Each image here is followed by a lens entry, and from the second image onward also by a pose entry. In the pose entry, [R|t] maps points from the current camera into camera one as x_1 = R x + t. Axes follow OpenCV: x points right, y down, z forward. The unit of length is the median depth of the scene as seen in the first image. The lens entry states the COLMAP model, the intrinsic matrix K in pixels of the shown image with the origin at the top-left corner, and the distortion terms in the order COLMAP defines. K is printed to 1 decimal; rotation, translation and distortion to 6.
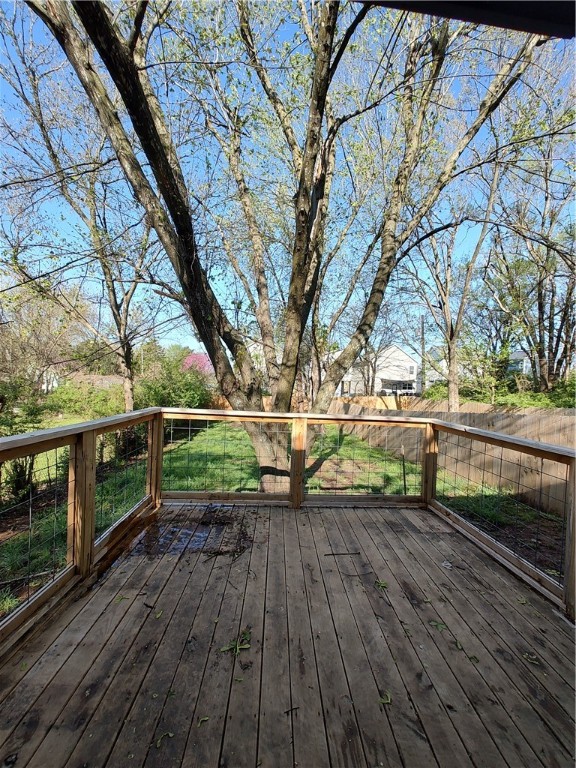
lens RADIAL K [[312.2, 0, 290.0], [0, 312.2, 384.6], [0, 0, 1]] dist [-0.004067, -0.002698]
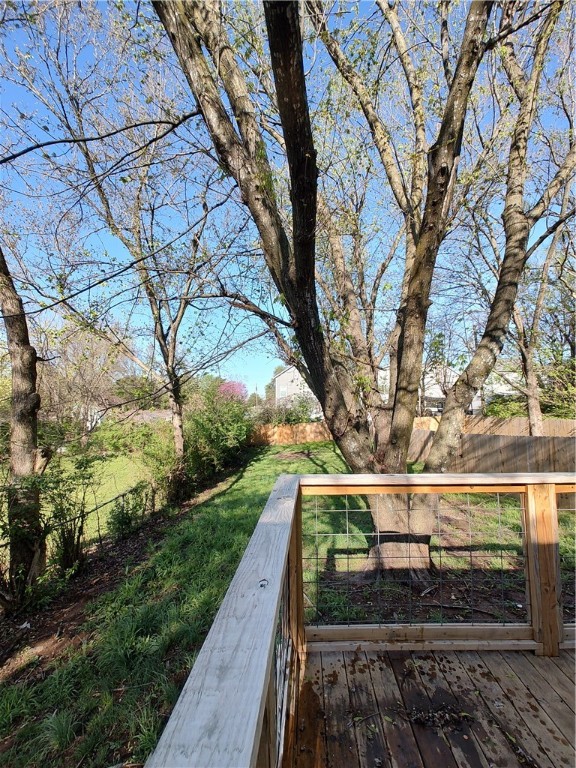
lens RADIAL K [[312.2, 0, 289.0], [0, 312.2, 386.7], [0, 0, 1]] dist [-0.004067, -0.002698]
pose [[0.993867, -0.061476, -0.091922, -0.175131], [0.054882, 0.995849, -0.072616, -0.025184], [0.096004, 0.067126, 0.993115, 0.198808]]
